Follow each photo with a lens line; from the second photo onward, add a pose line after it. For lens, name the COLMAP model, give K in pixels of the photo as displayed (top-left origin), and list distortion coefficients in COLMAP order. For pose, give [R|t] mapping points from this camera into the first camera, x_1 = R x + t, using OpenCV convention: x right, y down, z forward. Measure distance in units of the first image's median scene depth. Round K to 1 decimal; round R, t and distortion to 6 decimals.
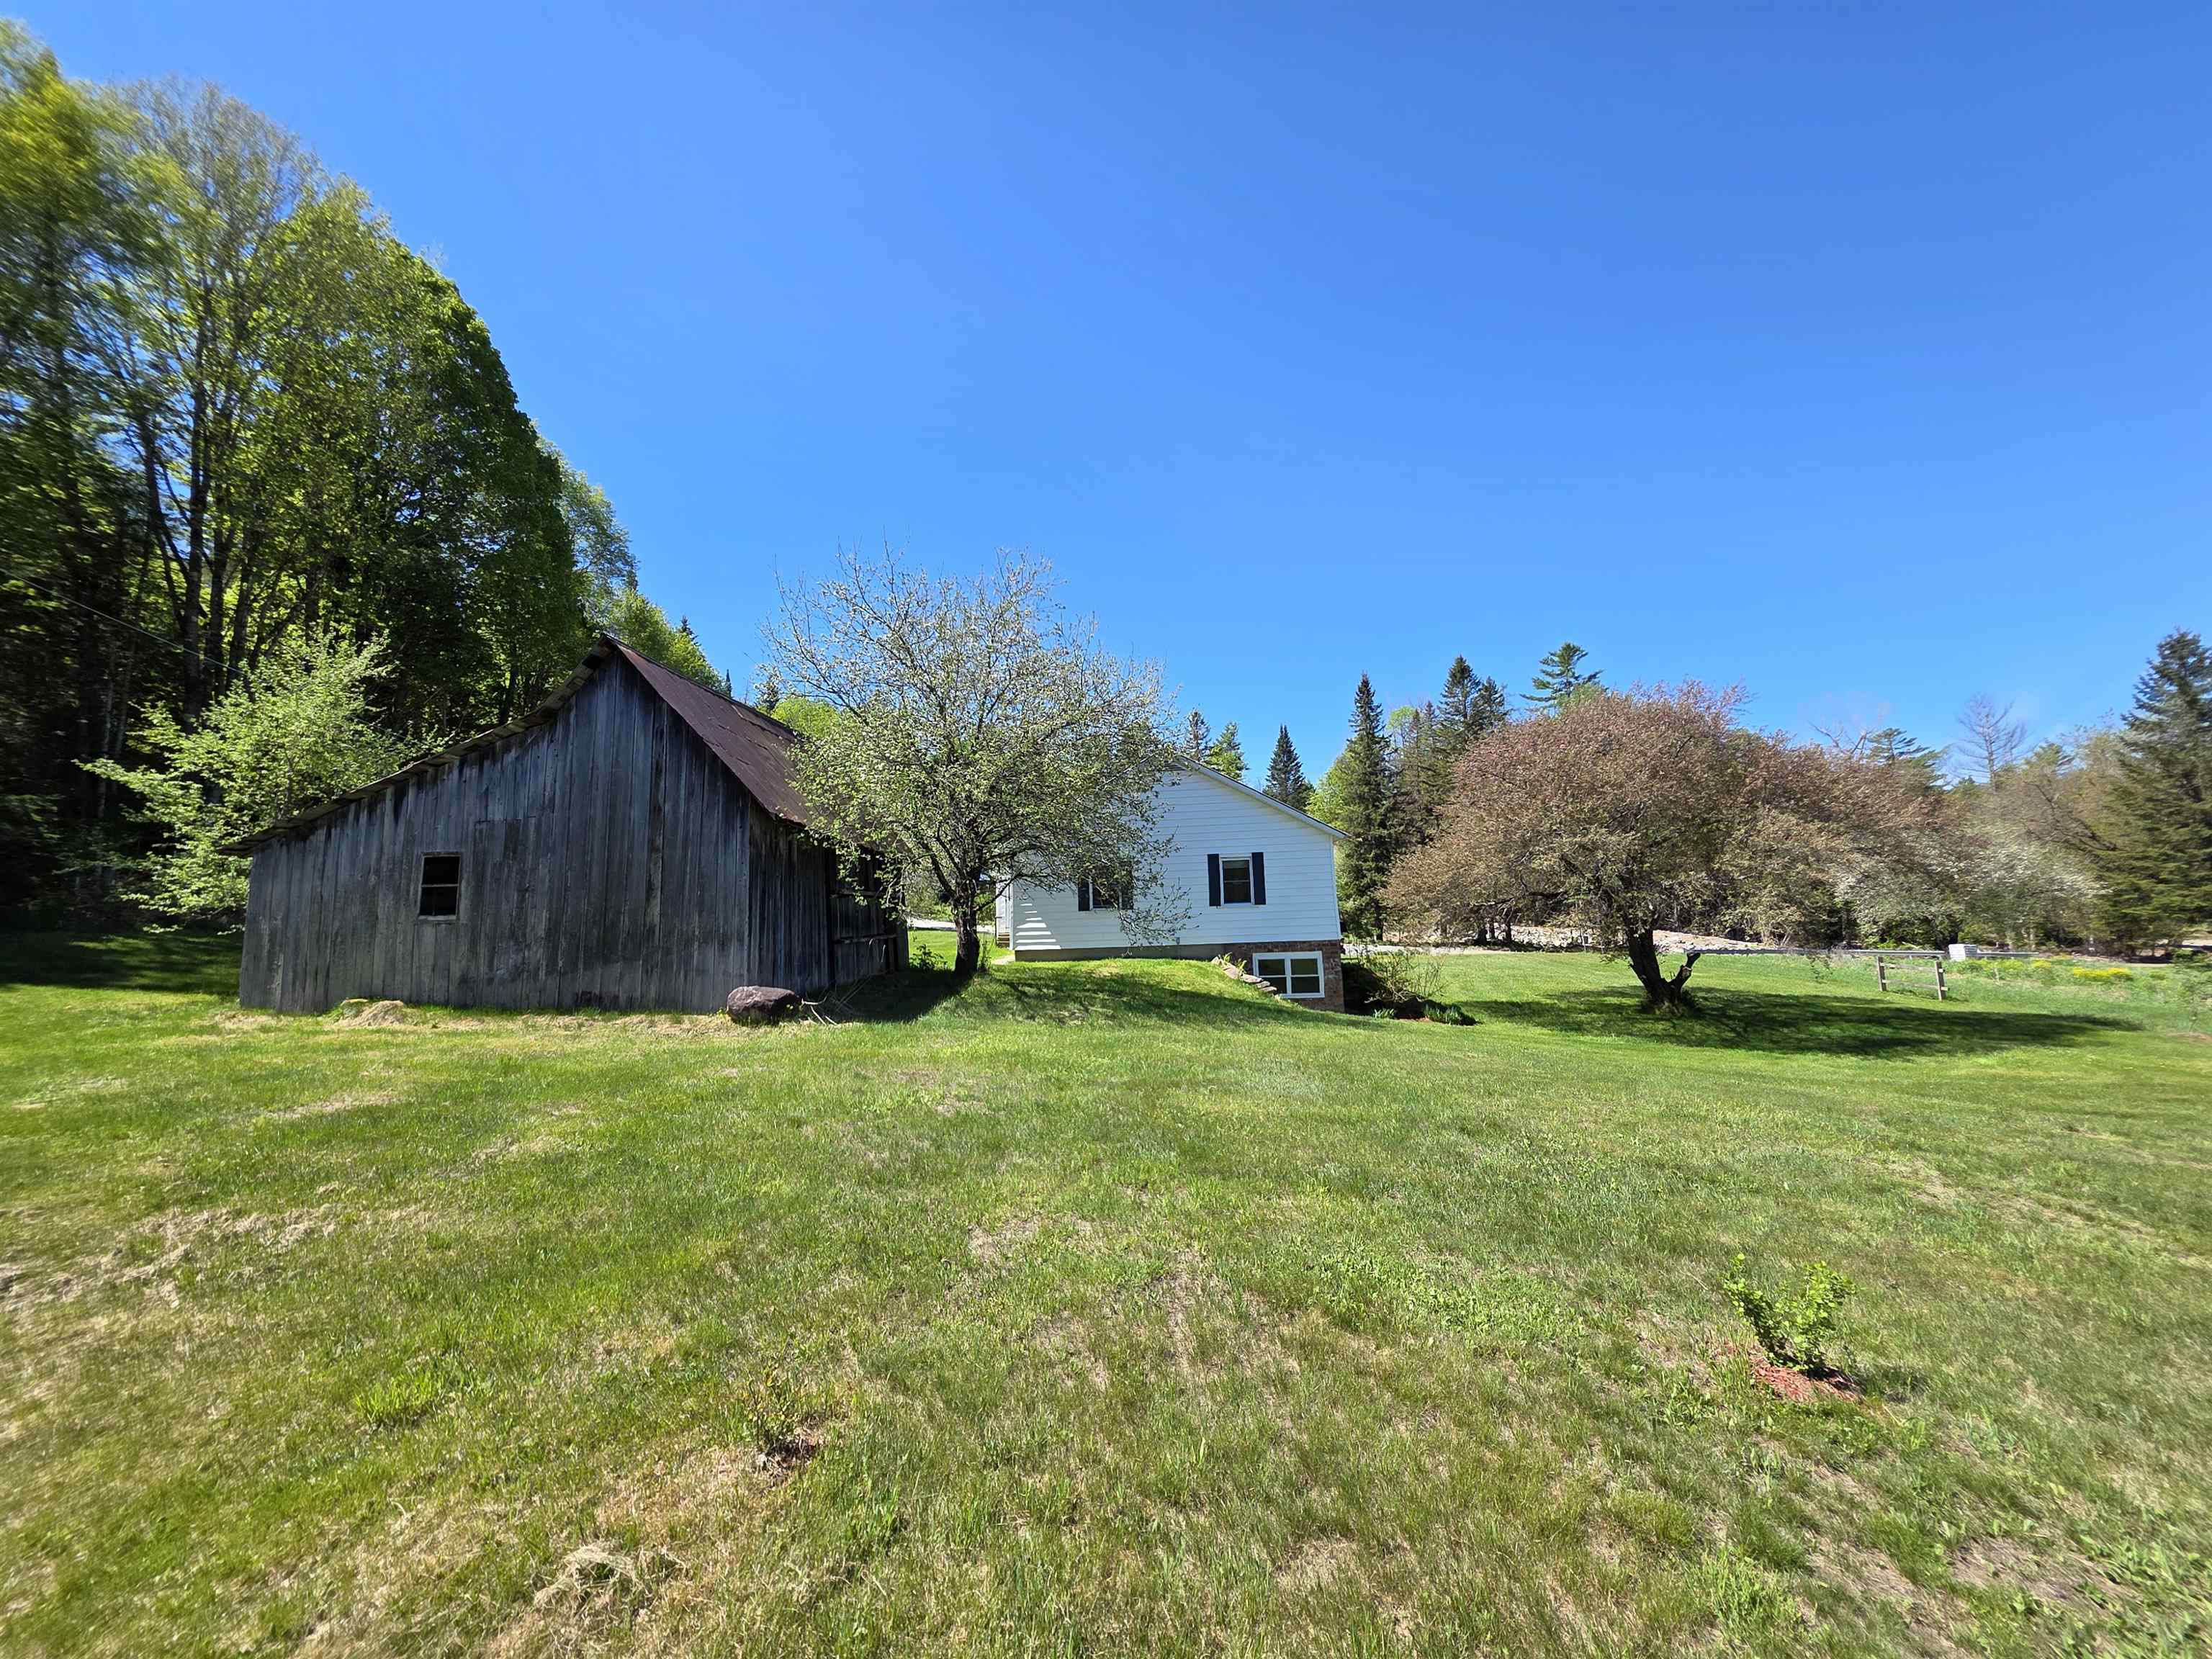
lens RADIAL K [[881.7, 0, 1107.0], [0, 881.7, 817.4], [0, 0, 1]] dist [0.002395, 0.000087]
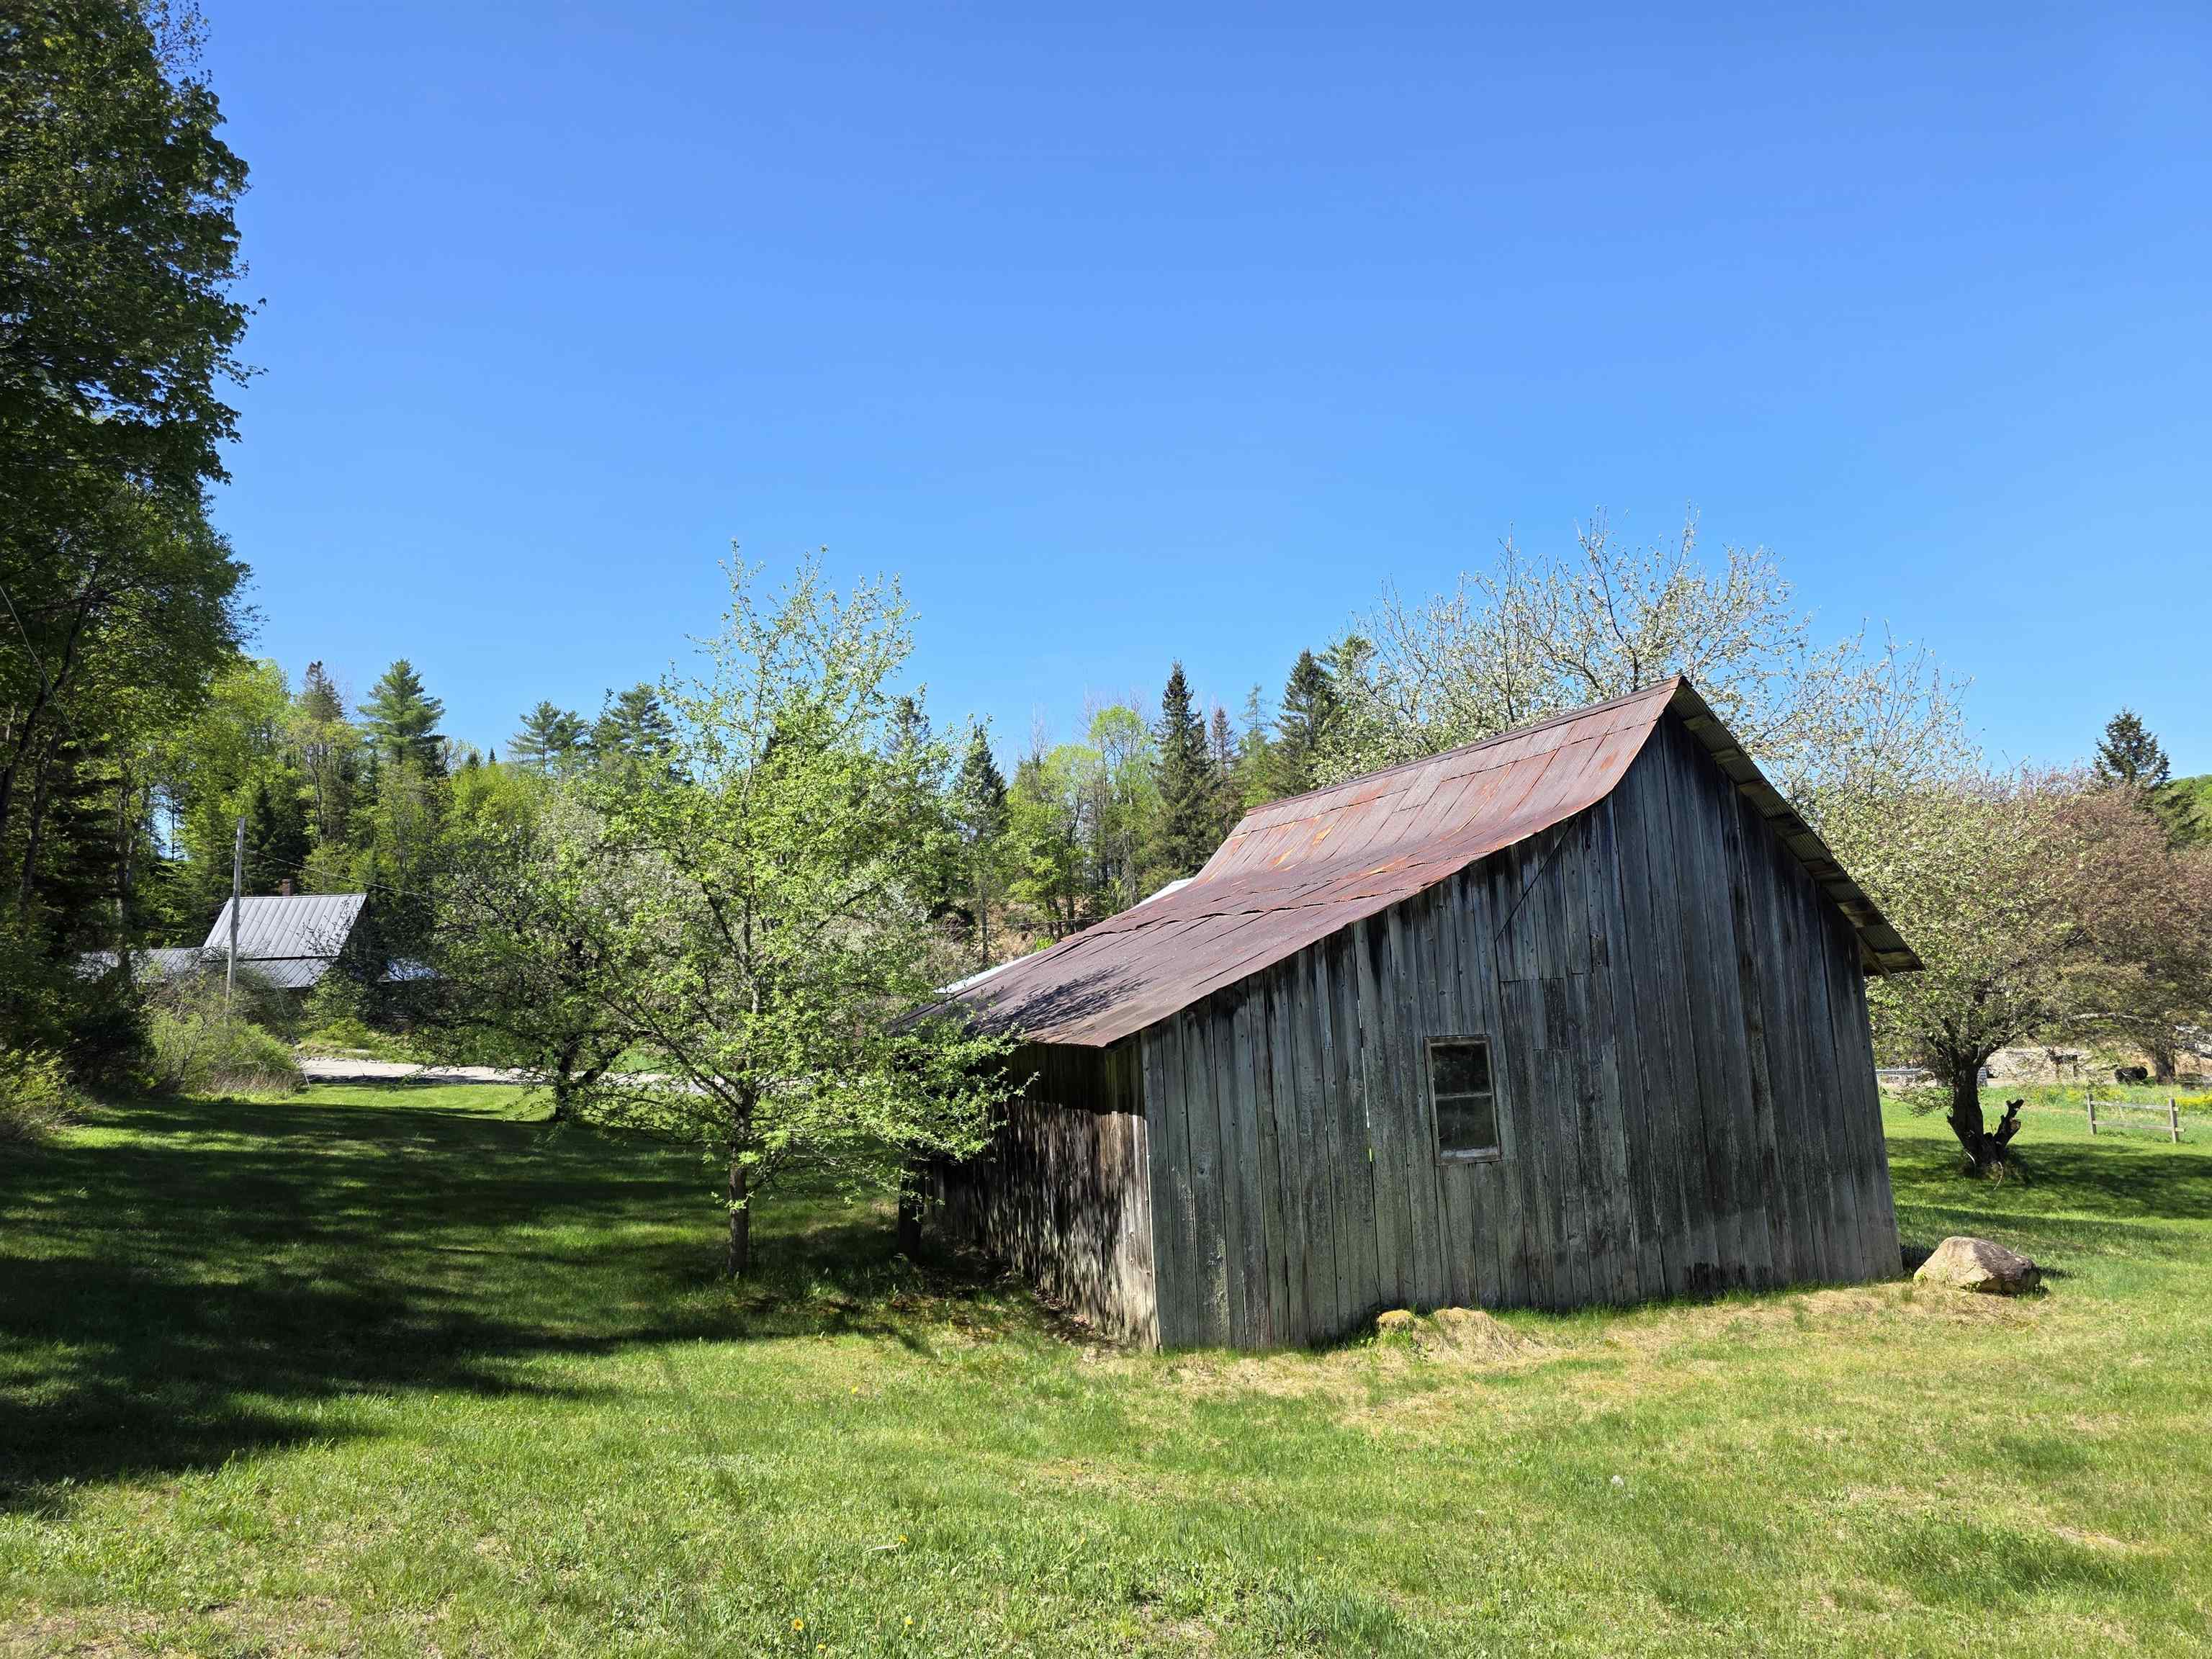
lens RADIAL K [[1477.3, 0, 1116.7], [0, 1477.3, 832.1], [0, 0, 1]] dist [0.091495, -0.107635]
pose [[0.902299, 0.039103, 0.429334, -1.381109], [-0.030996, 0.999185, -0.025860, -0.061080], [-0.429996, 0.010026, 0.902775, 0.226511]]
